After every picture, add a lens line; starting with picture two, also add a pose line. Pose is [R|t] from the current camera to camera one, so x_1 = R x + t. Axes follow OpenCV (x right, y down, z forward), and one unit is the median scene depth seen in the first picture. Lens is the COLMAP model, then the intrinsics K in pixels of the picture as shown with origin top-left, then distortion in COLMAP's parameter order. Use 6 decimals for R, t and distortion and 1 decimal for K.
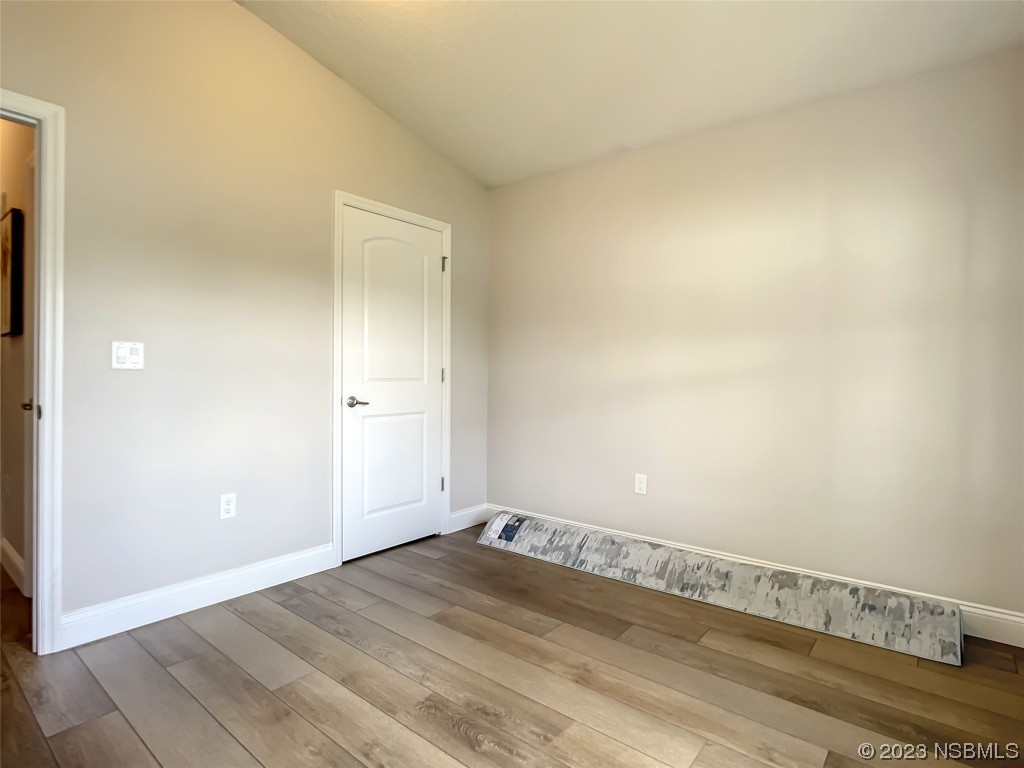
lens RADIAL K [[536.6, 0, 511.8], [0, 536.6, 367.0], [0, 0, 1]] dist [-0.010962, 0.001455]
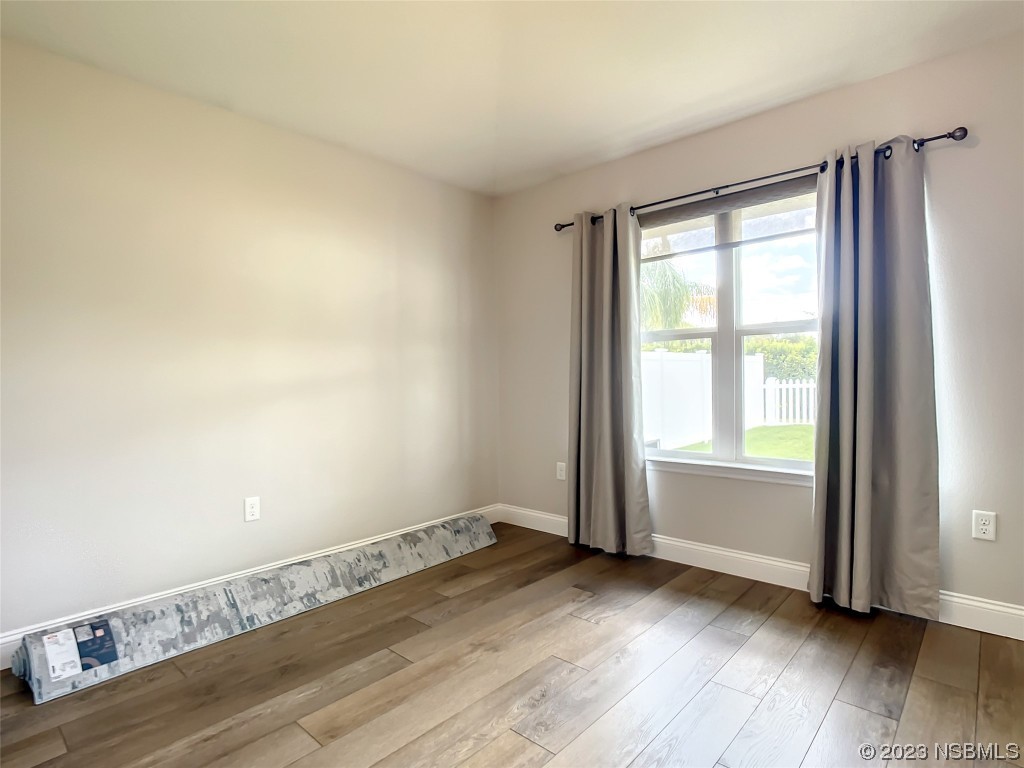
lens RADIAL K [[547.5, 0, 514.9], [0, 547.5, 373.2], [0, 0, 1]] dist [-0.049291, 0.023578]
pose [[0.052234, -0.001595, 0.998634, -0.764022], [0.003192, 0.999994, 0.001431, 0.003188], [-0.998630, 0.003113, 0.052239, 0.681277]]
